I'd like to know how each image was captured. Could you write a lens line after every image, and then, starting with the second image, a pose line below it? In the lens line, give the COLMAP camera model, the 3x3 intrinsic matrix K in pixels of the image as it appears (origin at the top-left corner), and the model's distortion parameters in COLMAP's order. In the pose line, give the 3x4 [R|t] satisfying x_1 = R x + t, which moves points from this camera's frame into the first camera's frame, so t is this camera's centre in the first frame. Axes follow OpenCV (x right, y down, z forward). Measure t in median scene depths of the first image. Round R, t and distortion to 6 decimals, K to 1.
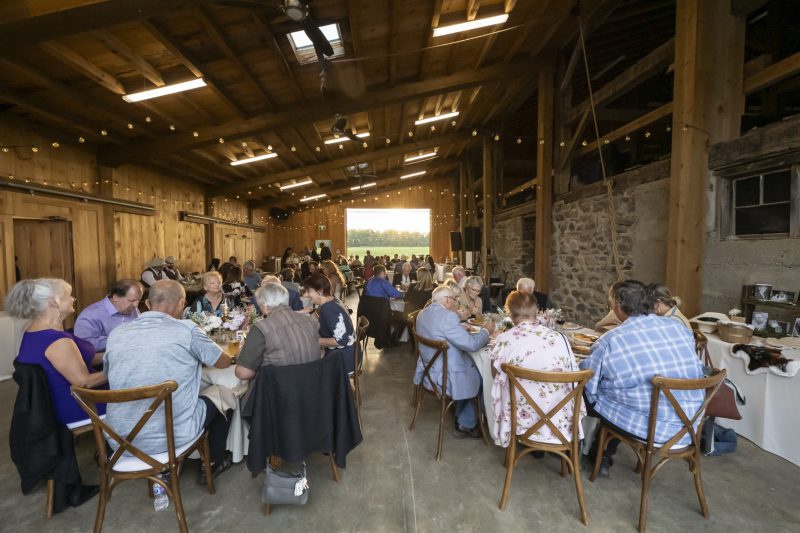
lens RADIAL K [[330.4, 0, 400.0], [0, 330.4, 266.5], [0, 0, 1]] dist [-0.000439, -0.000062]
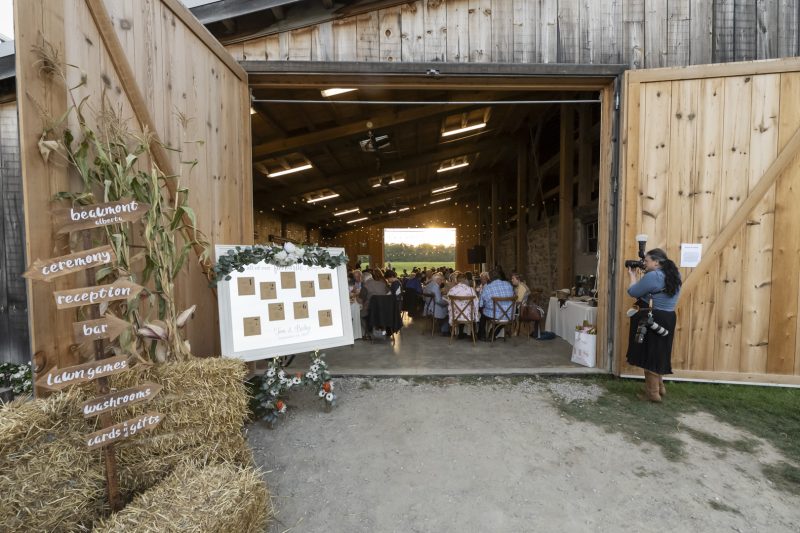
lens RADIAL K [[330.4, 0, 400.0], [0, 330.4, 266.5], [0, 0, 1]] dist [-0.000439, -0.000062]
pose [[0.994846, -0.000310, -0.101400, 0.044629], [-0.004357, 0.998941, -0.045805, 0.043888], [0.101307, 0.046010, 0.993791, -0.553281]]
